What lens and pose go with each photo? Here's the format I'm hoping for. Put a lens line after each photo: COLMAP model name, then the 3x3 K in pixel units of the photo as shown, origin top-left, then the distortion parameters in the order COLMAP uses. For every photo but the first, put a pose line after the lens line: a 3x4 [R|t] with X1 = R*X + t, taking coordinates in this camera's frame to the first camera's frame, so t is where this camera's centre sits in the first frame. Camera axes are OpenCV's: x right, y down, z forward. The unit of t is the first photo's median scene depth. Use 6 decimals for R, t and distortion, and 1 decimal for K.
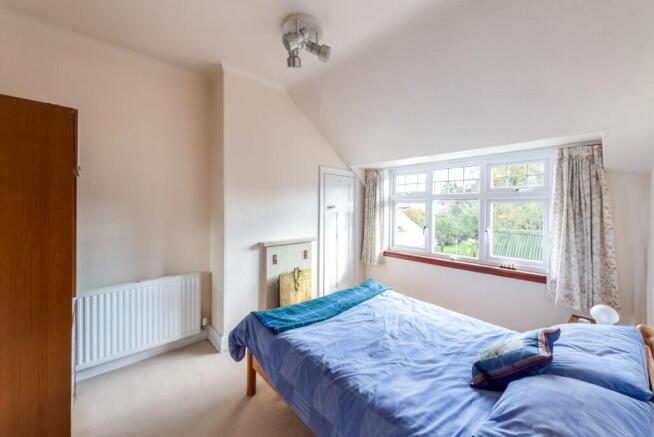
lens RADIAL K [[260.0, 0, 326.8], [0, 260.0, 201.9], [0, 0, 1]] dist [-0.000222, -0.000287]
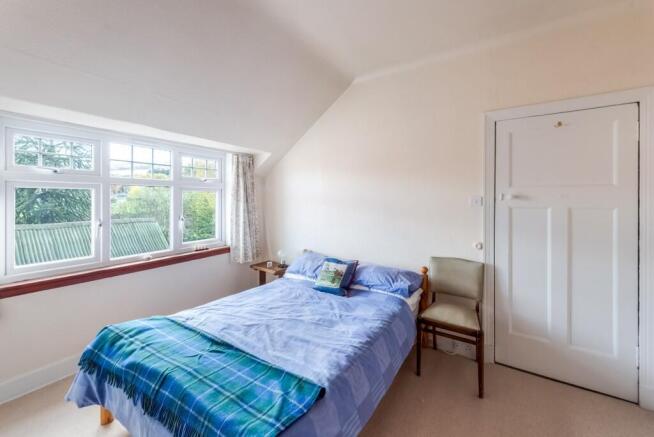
lens RADIAL K [[270.4, 0, 327.8], [0, 270.4, 196.2], [0, 0, 1]] dist [0.000193, -0.000072]
pose [[-0.278804, -0.001682, 0.960347, -0.697017], [-0.025991, 0.999645, -0.005795, 0.020373], [-0.959996, -0.026576, -0.278749, 0.988120]]
